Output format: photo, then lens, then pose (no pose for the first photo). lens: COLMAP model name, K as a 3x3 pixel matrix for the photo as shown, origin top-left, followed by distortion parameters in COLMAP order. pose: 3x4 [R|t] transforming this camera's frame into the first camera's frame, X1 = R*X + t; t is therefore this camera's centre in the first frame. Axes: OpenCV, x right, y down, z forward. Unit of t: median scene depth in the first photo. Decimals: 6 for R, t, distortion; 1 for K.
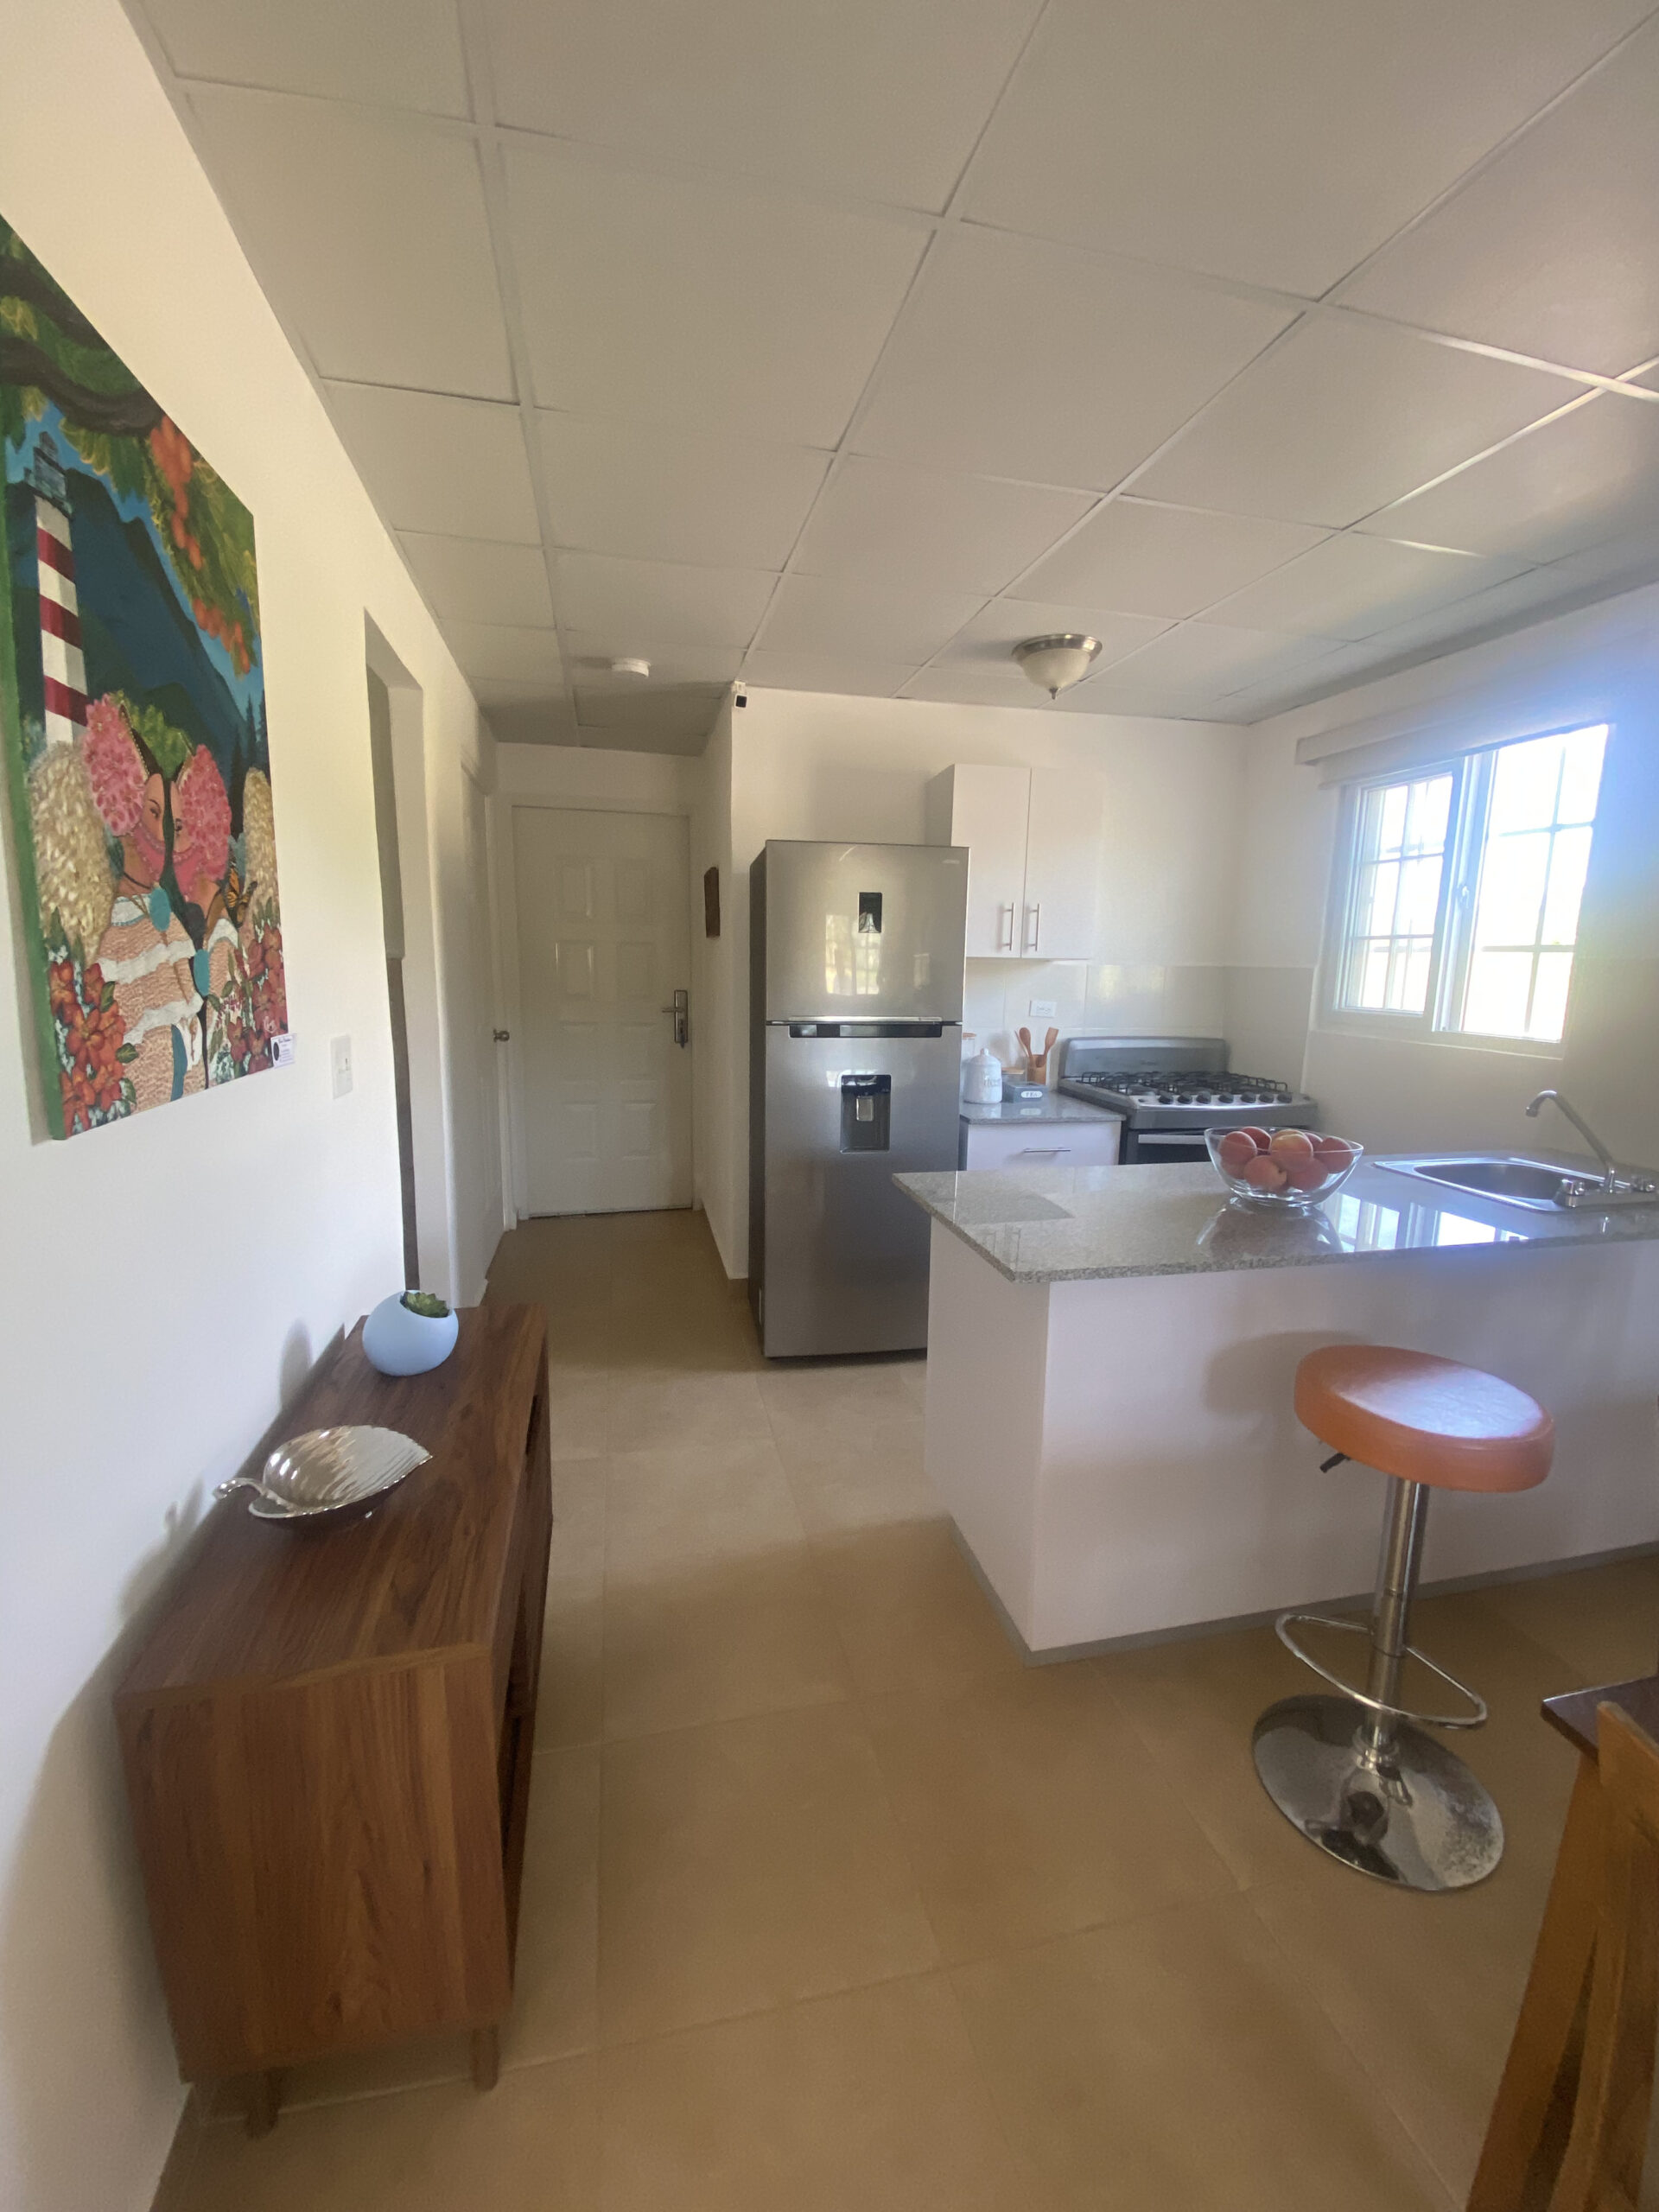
lens RADIAL K [[897.7, 0, 829.5], [0, 897.7, 1106.0], [0, 0, 1]] dist [-0.017635, -0.000005]
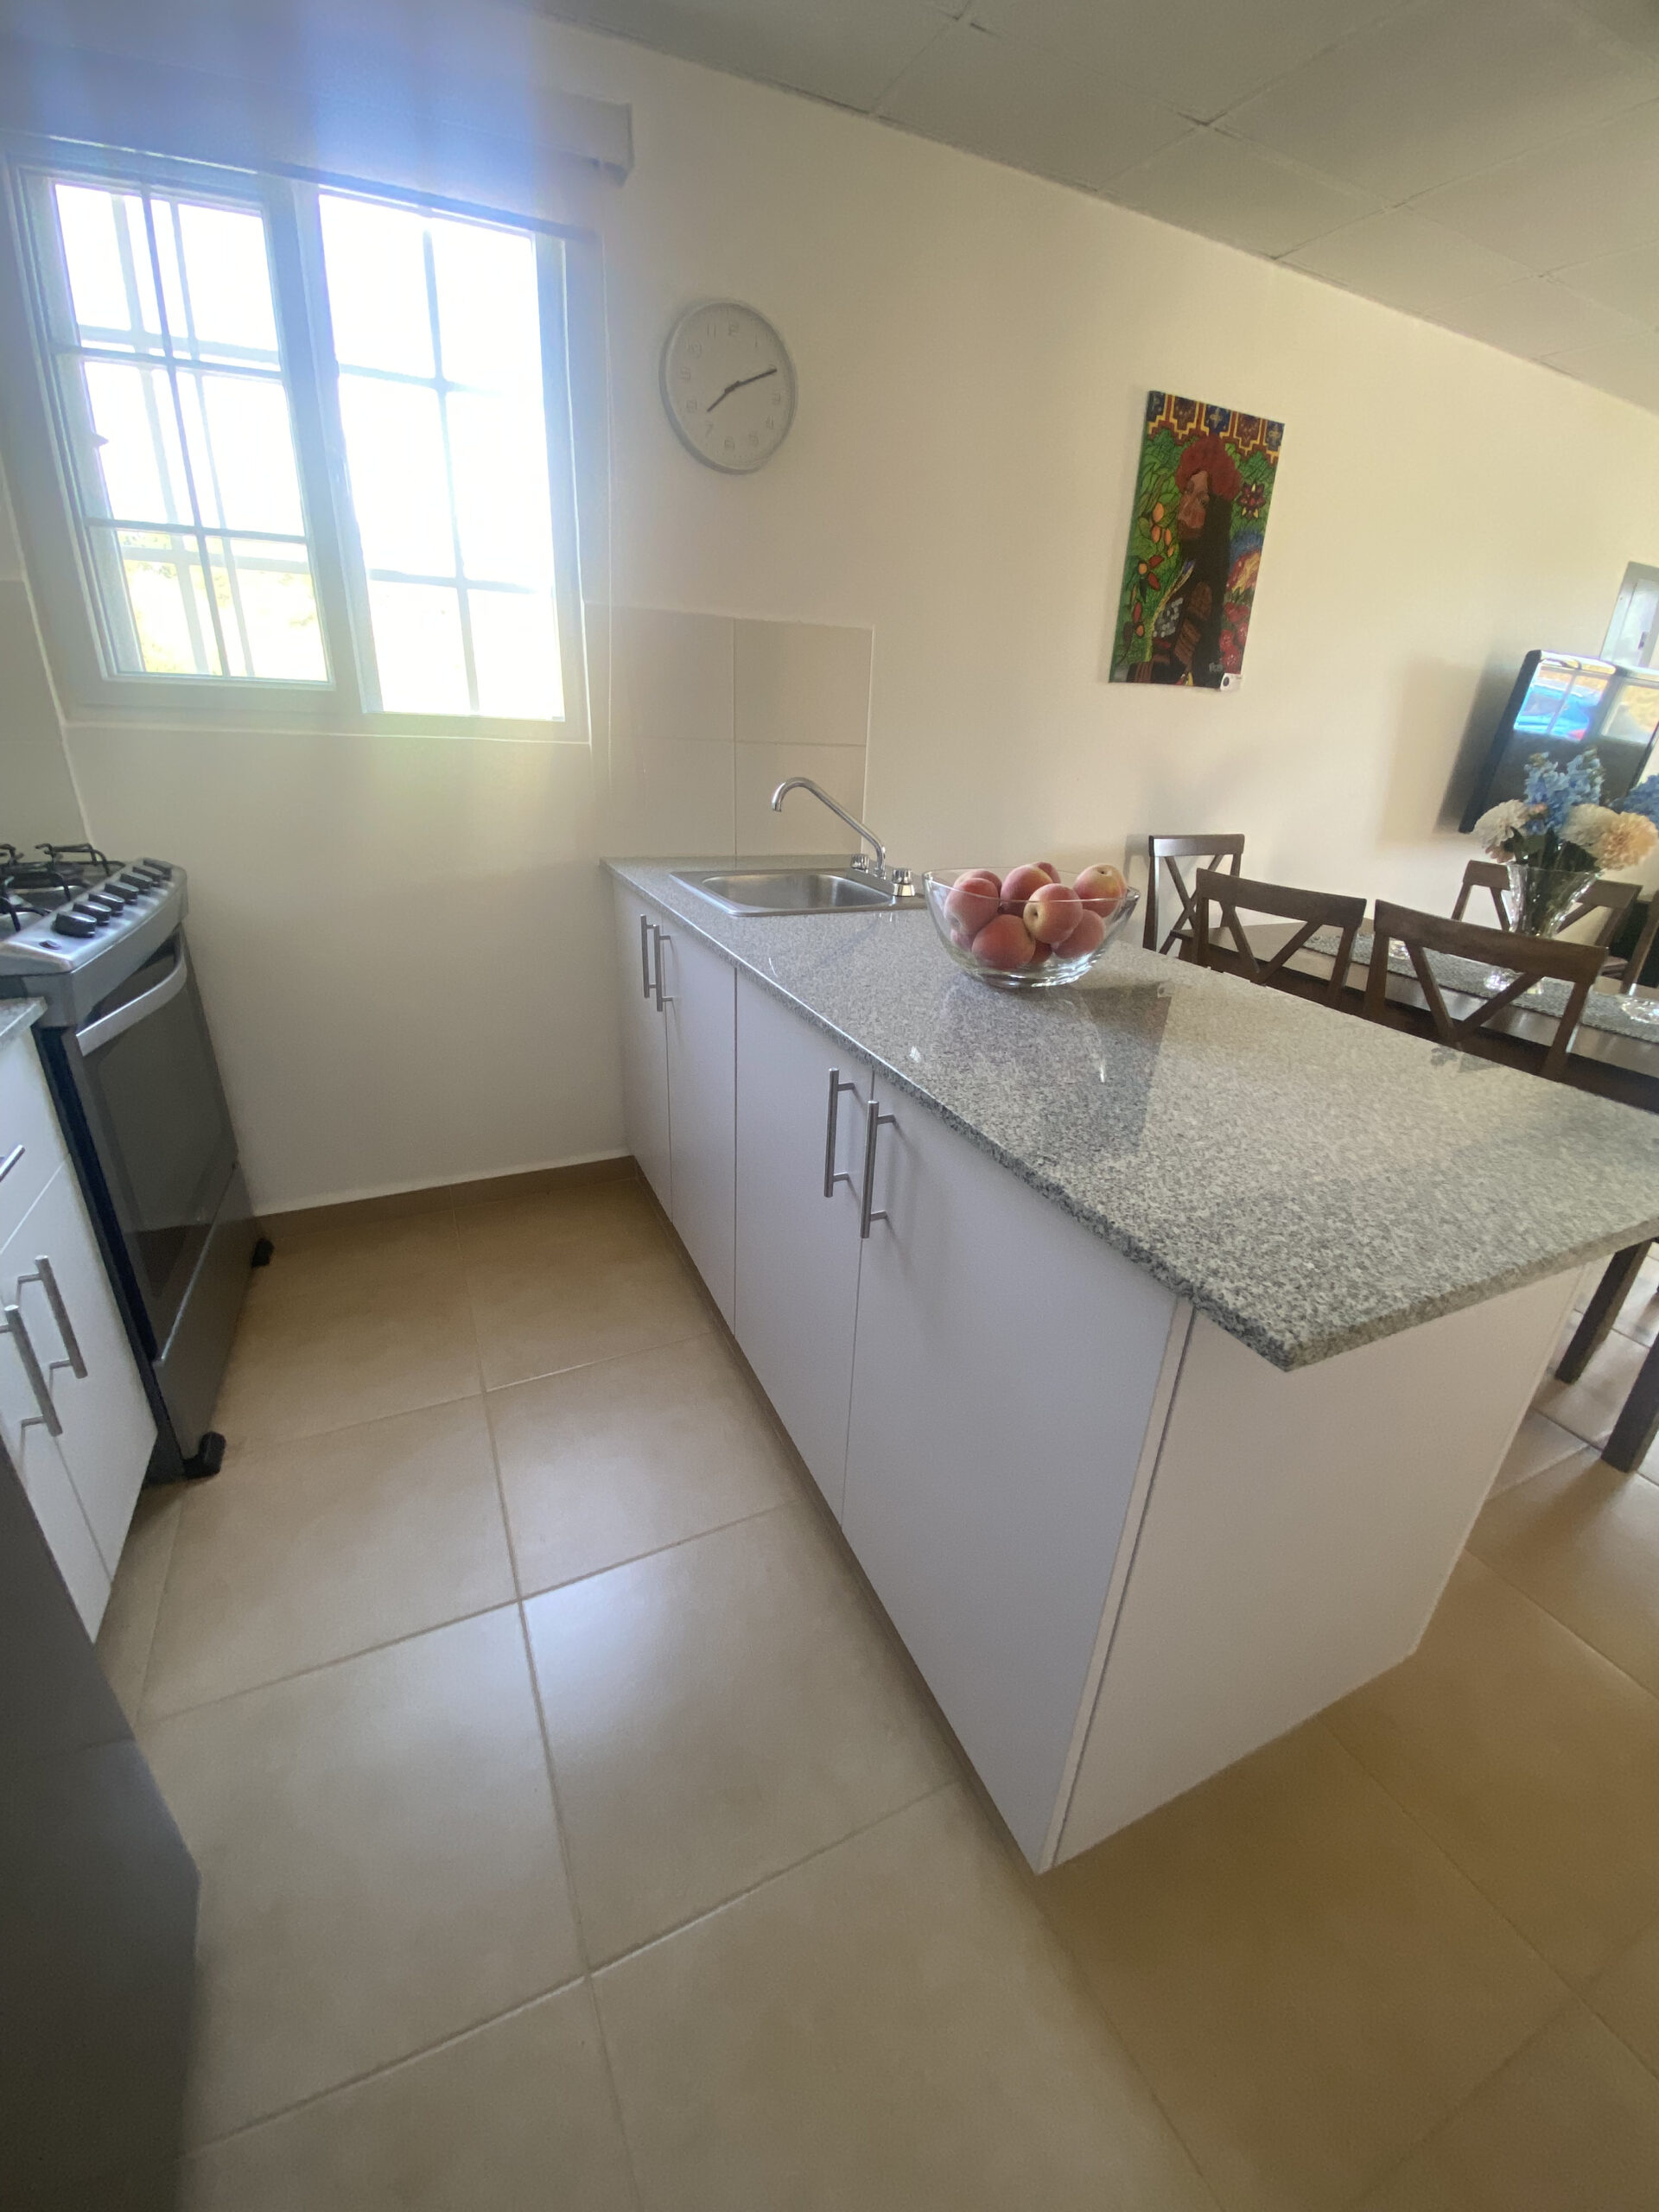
lens RADIAL K [[897.7, 0, 829.5], [0, 897.7, 1106.0], [0, 0, 1]] dist [-0.017635, -0.000005]
pose [[-0.193750, -0.414160, 0.889344, -0.063340], [0.108707, 0.891876, 0.439022, -0.063548], [-0.975010, 0.181738, -0.127779, 0.674311]]
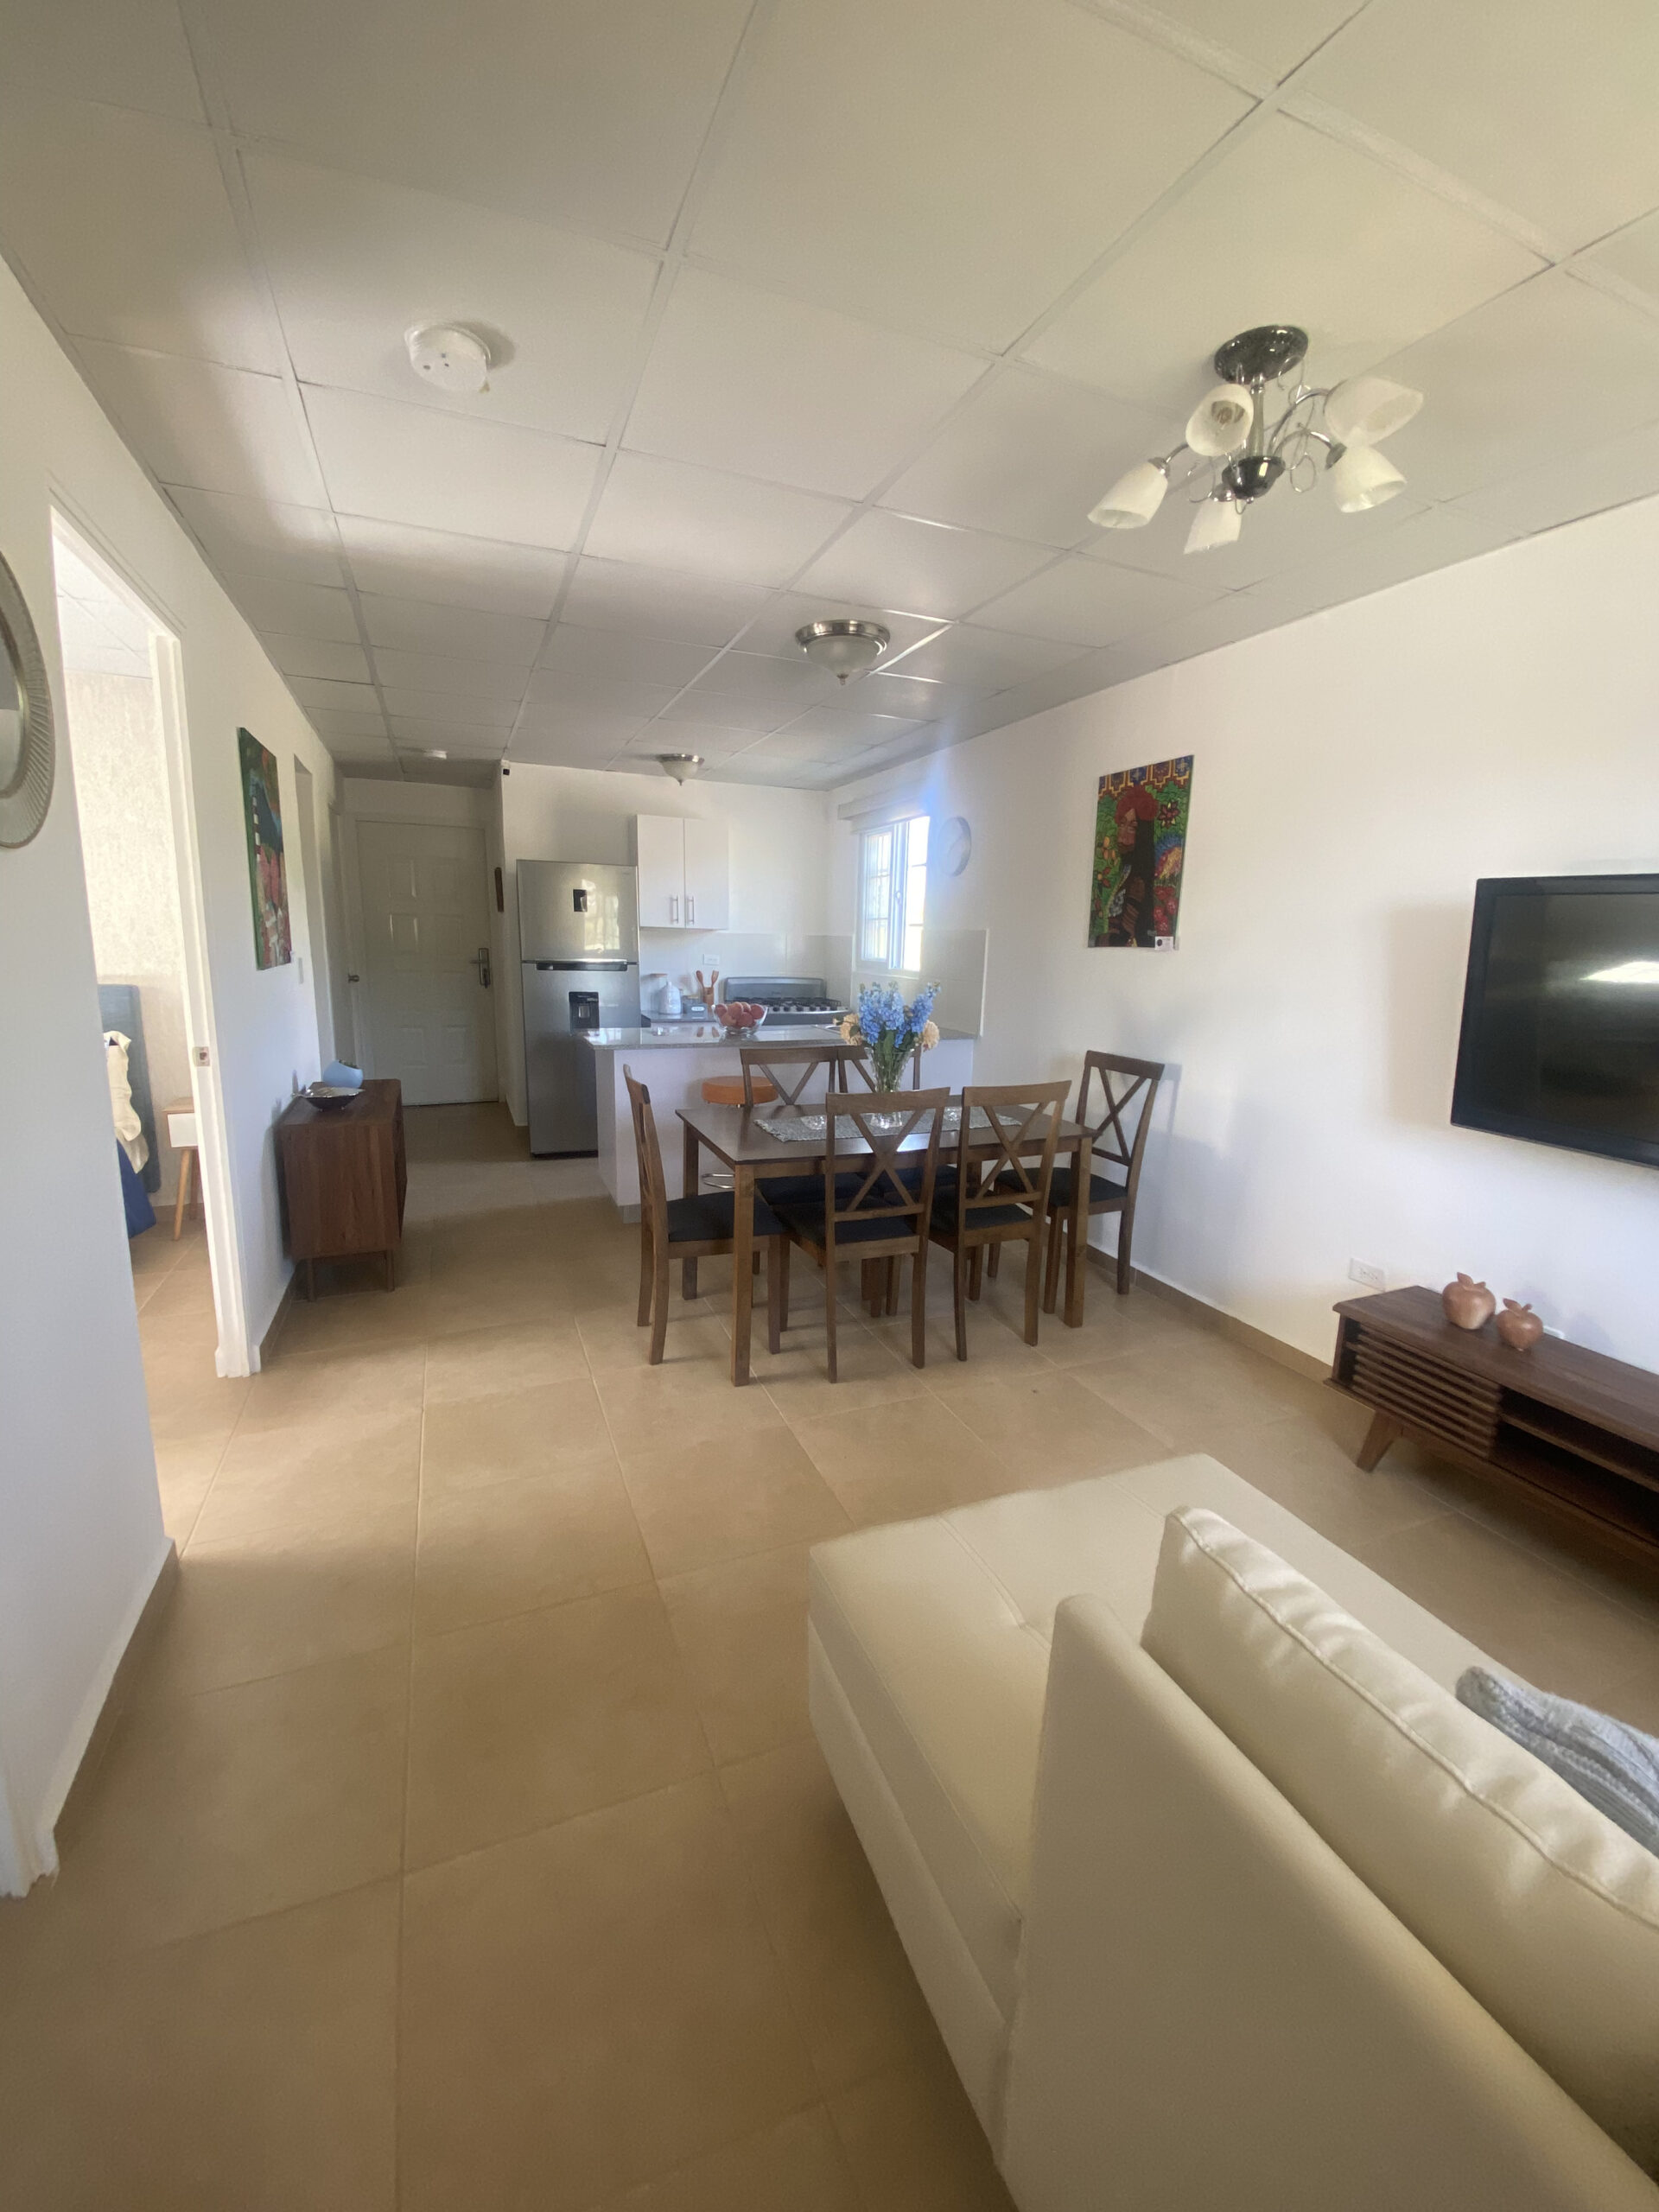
lens RADIAL K [[894.1, 0, 839.0], [0, 894.1, 1104.4], [0, 0, 1]] dist [0.012812, -0.000109]
pose [[0.984354, -0.022397, 0.174775, 0.204279], [0.017517, 0.999414, 0.029418, 0.131959], [-0.175331, -0.025896, 0.984169, -0.773227]]
